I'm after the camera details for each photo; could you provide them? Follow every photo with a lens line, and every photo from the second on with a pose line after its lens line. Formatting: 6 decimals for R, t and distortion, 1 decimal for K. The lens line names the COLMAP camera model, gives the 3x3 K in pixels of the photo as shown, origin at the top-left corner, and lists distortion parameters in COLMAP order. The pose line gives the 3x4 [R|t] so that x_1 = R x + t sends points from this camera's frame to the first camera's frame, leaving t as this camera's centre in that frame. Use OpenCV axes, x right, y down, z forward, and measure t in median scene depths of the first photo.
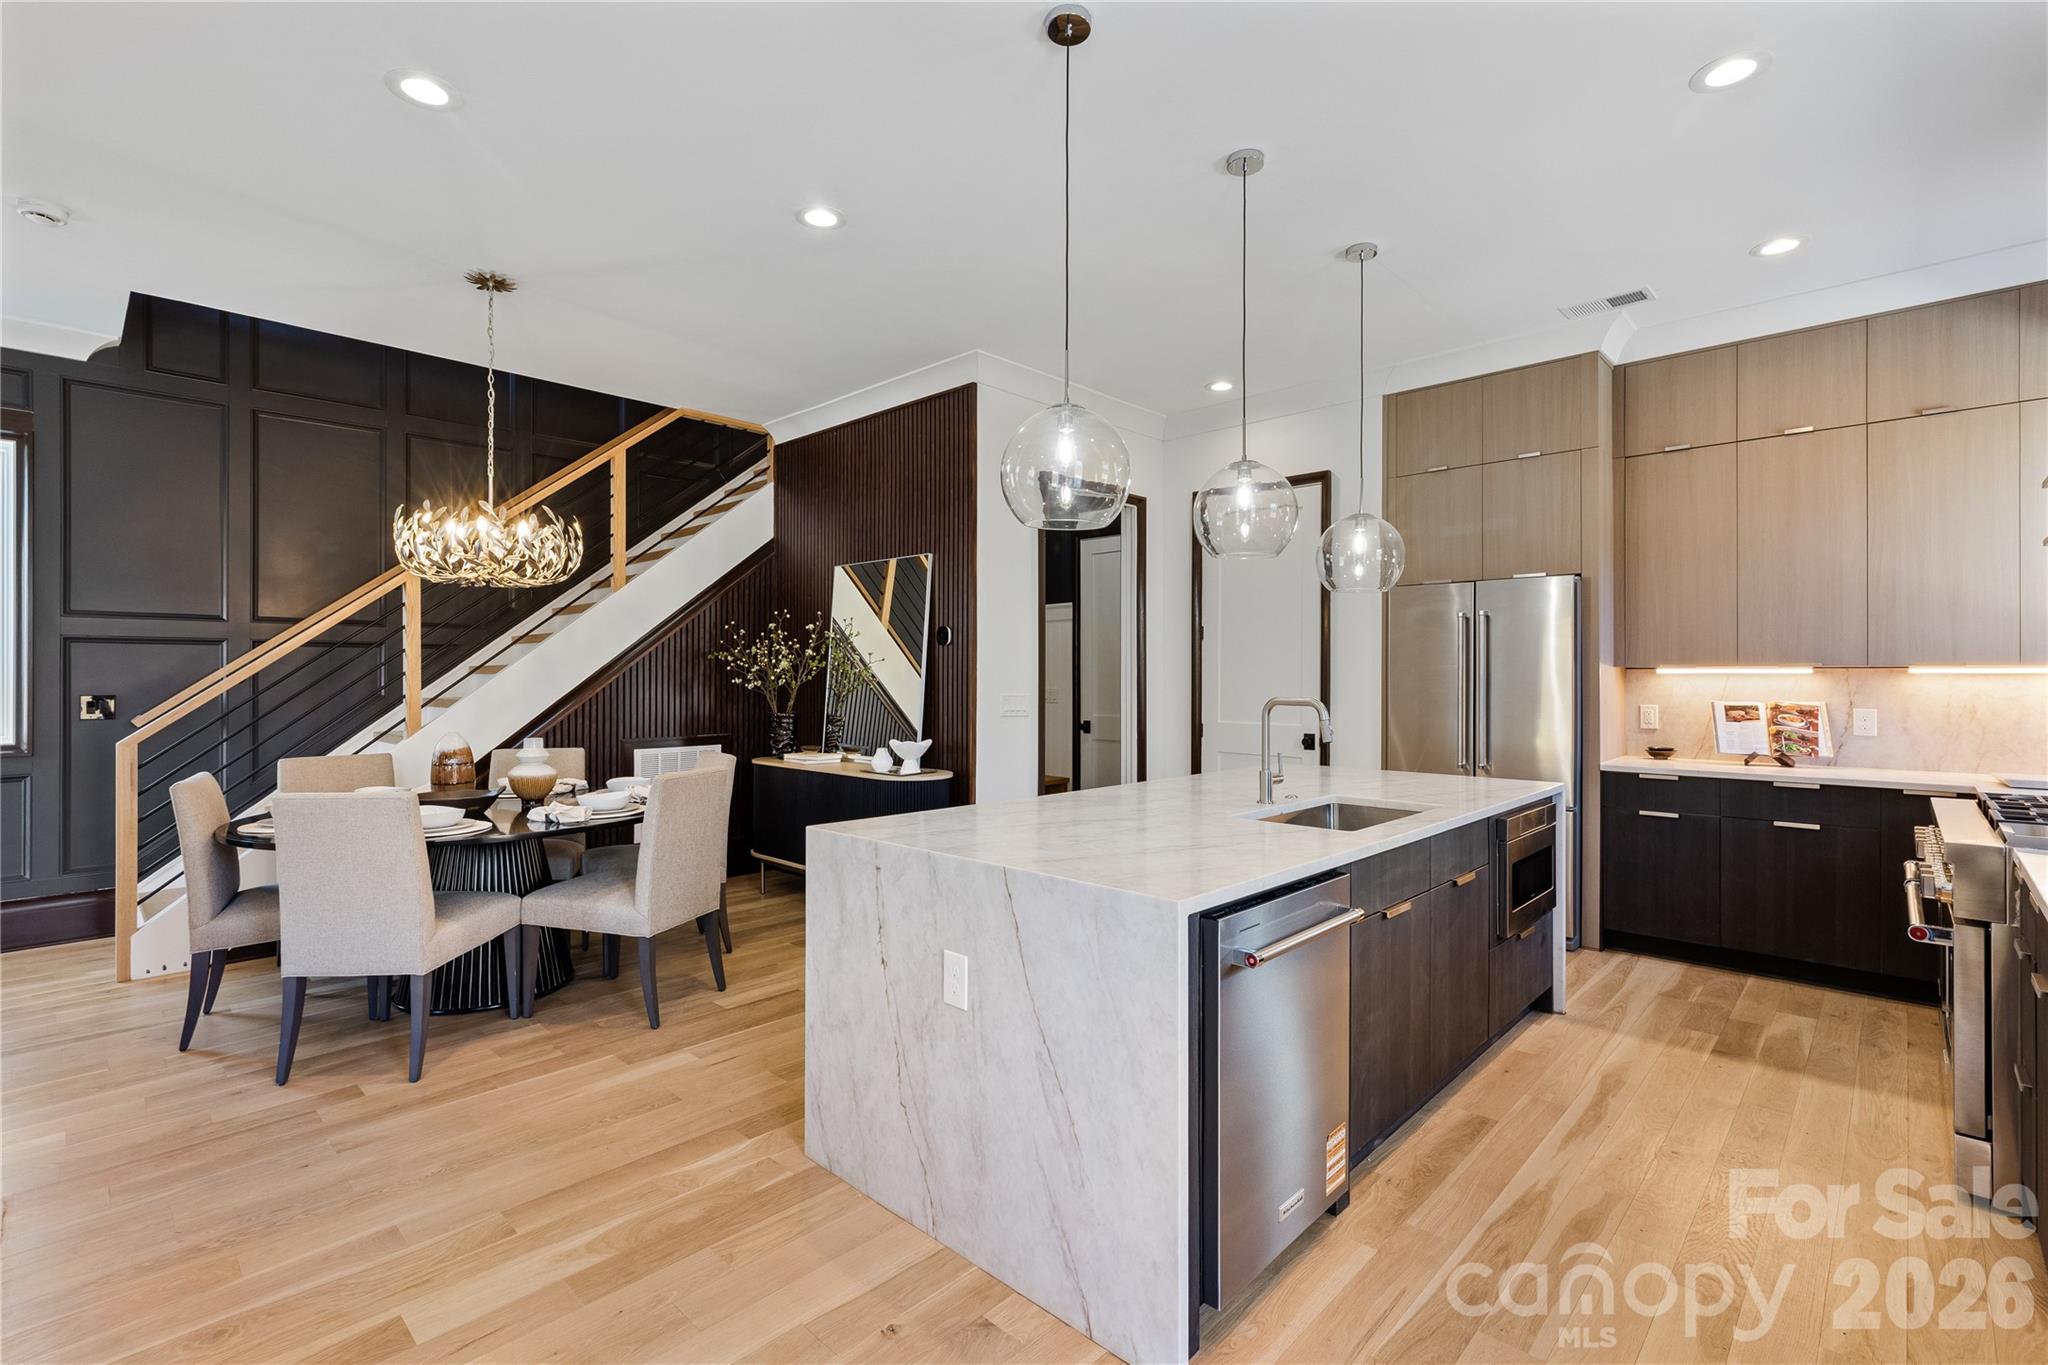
lens RADIAL K [[925.3, 0, 1035.0], [0, 925.3, 689.6], [0, 0, 1]] dist [0.012963, 0.001927]
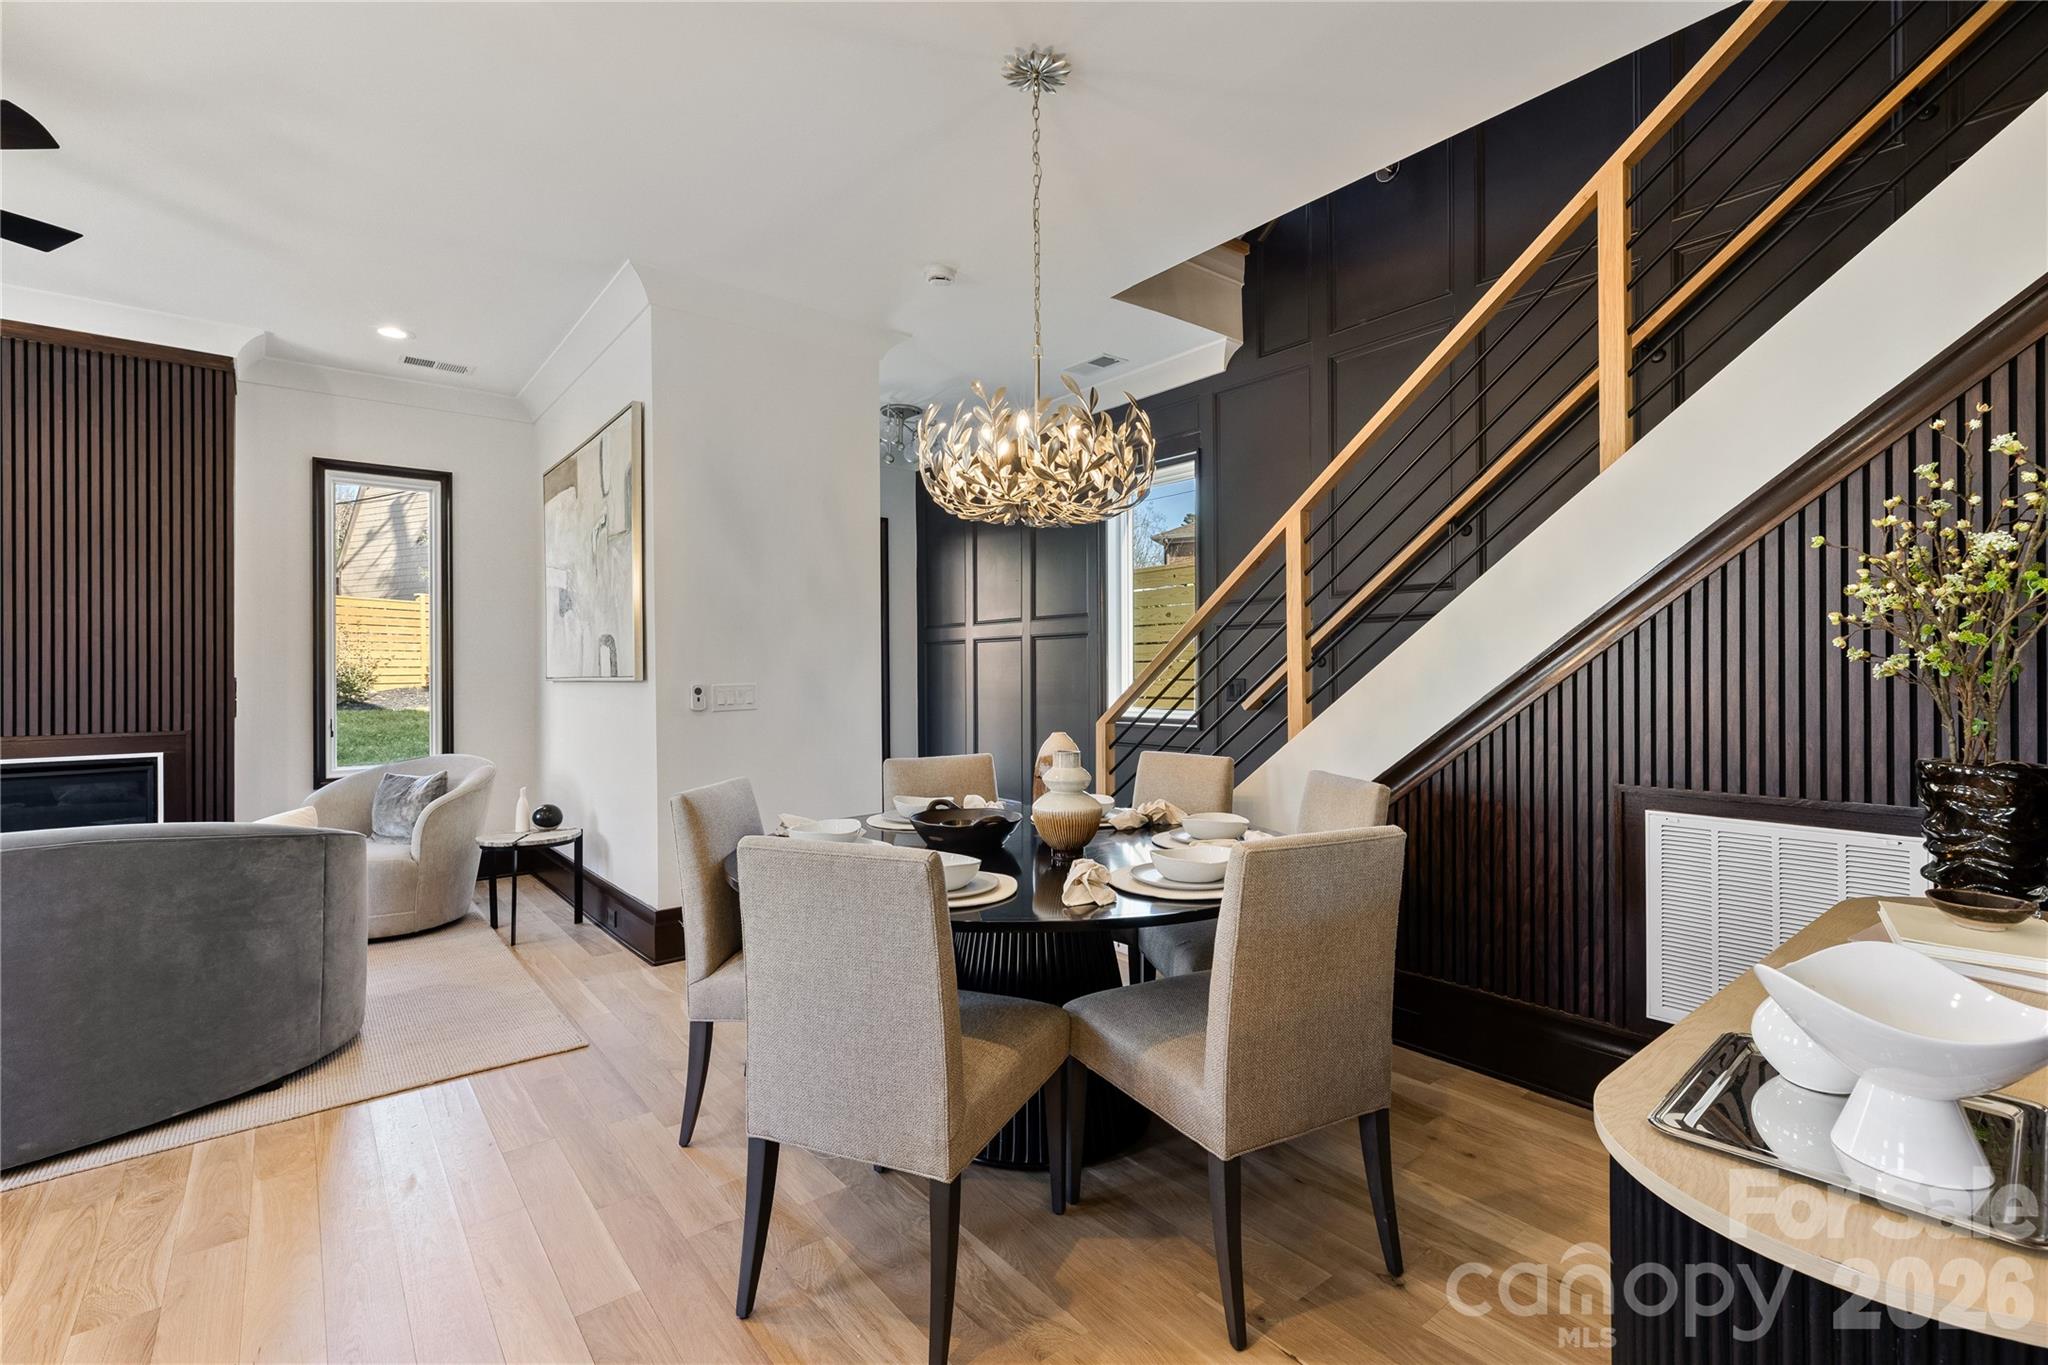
lens RADIAL K [[925.3, 0, 1027.7], [0, 925.3, 662.7], [0, 0, 1]] dist [0.012963, 0.001927]
pose [[-0.149361, -0.004607, -0.988772, 0.082331], [0.006215, 0.999965, -0.005598, -0.007929], [0.988763, -0.006981, -0.149327, 0.963859]]
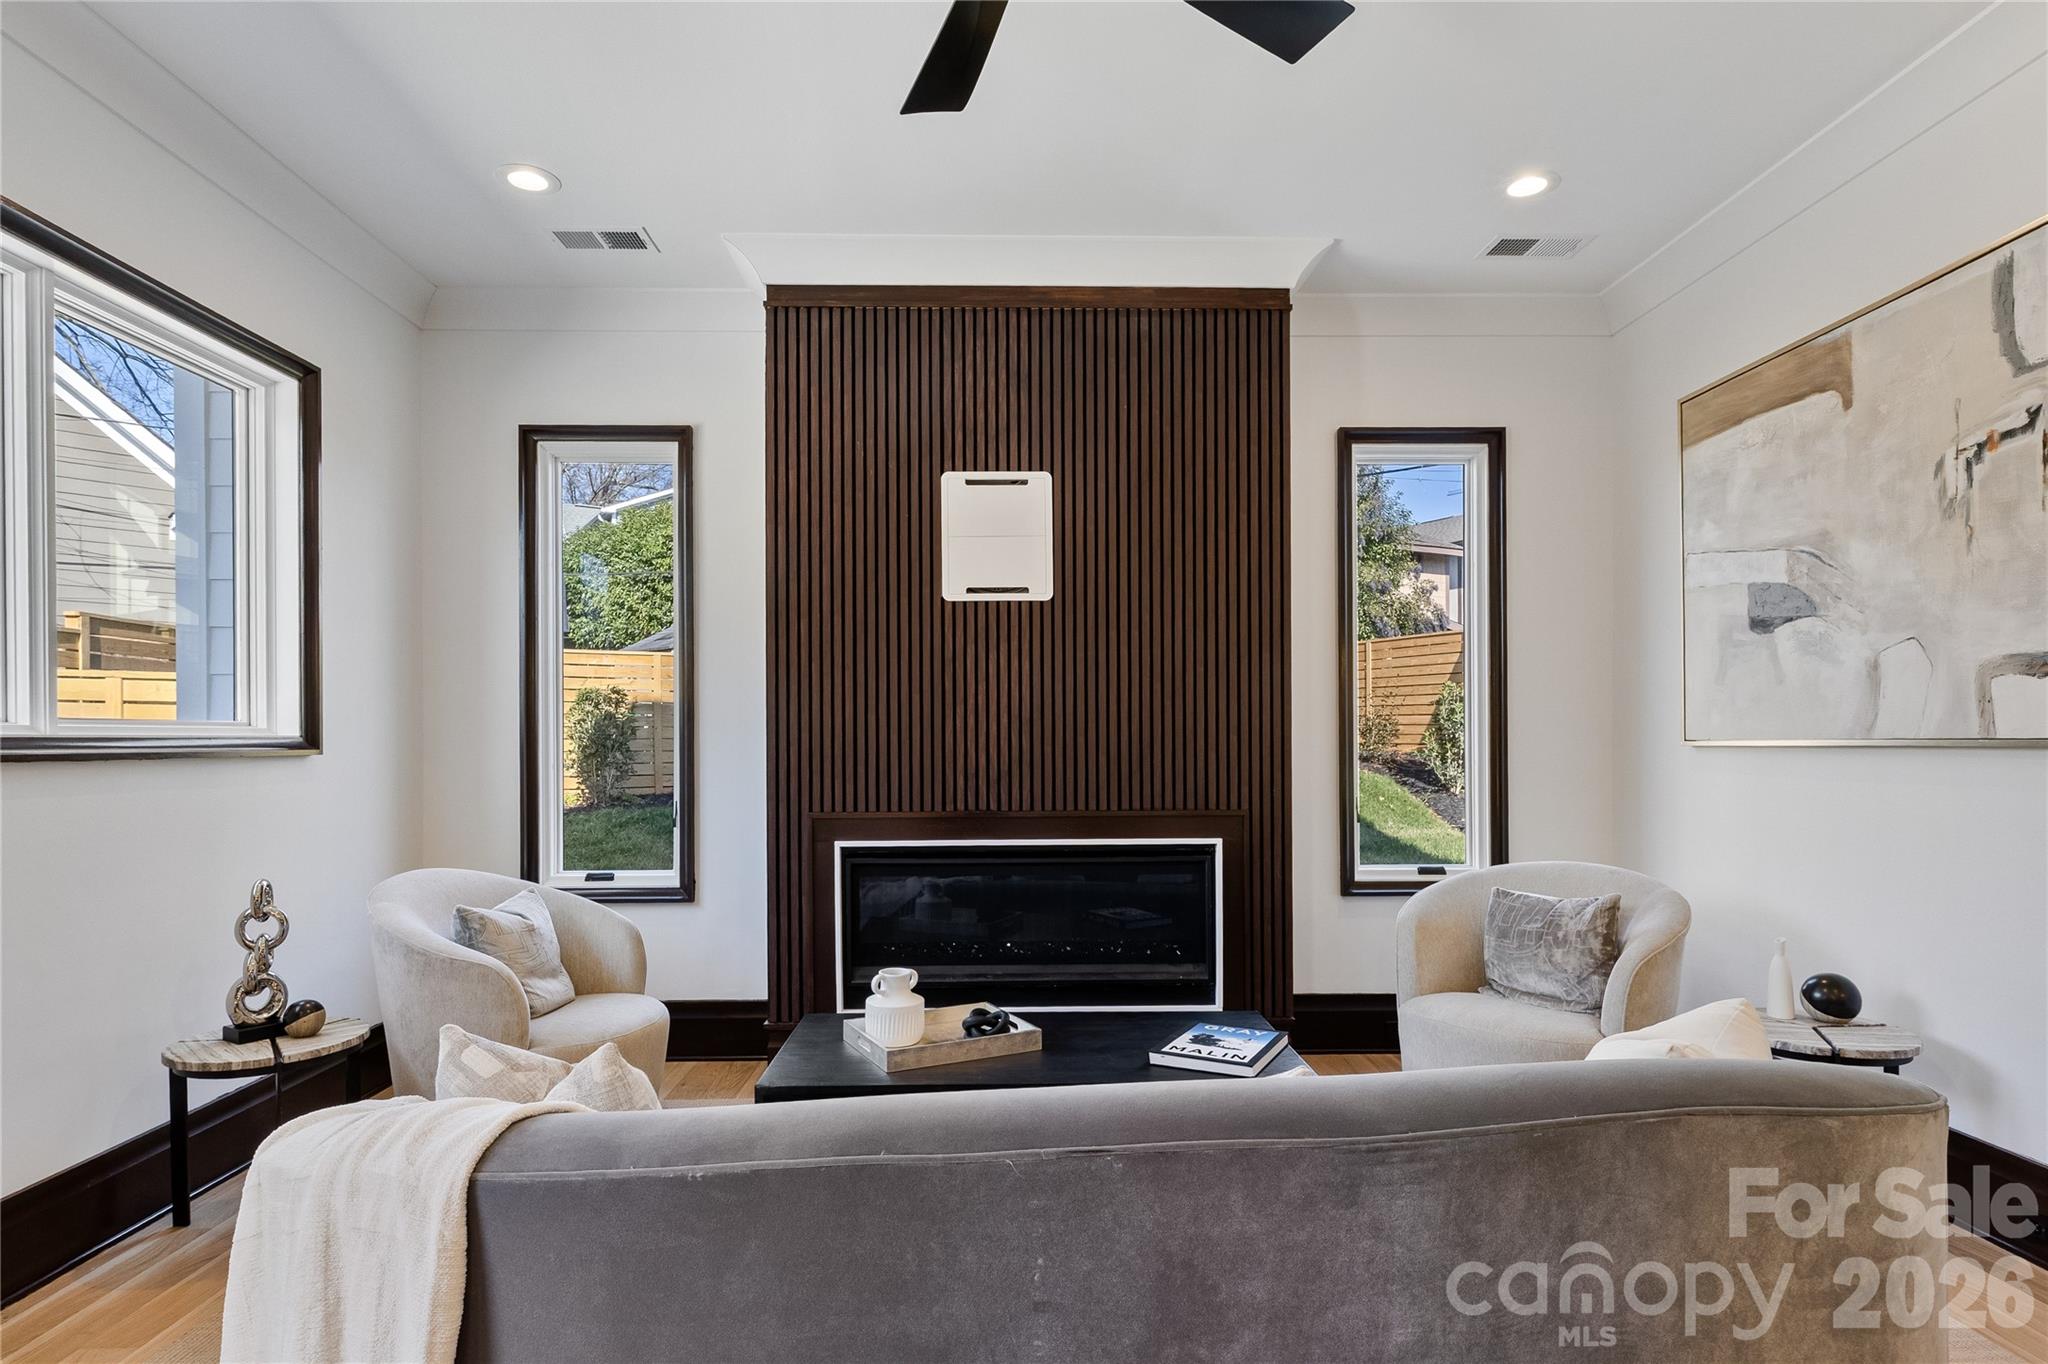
lens RADIAL K [[1124.0, 0, 1026.8], [0, 1124.0, 742.8], [0, 0, 1]] dist [0.014240, -0.001217]
pose [[-0.713222, 0.008941, -0.700881, -0.036302], [0.006047, 0.999960, 0.006602, -0.006078], [0.700912, 0.000470, -0.713248, 0.428508]]
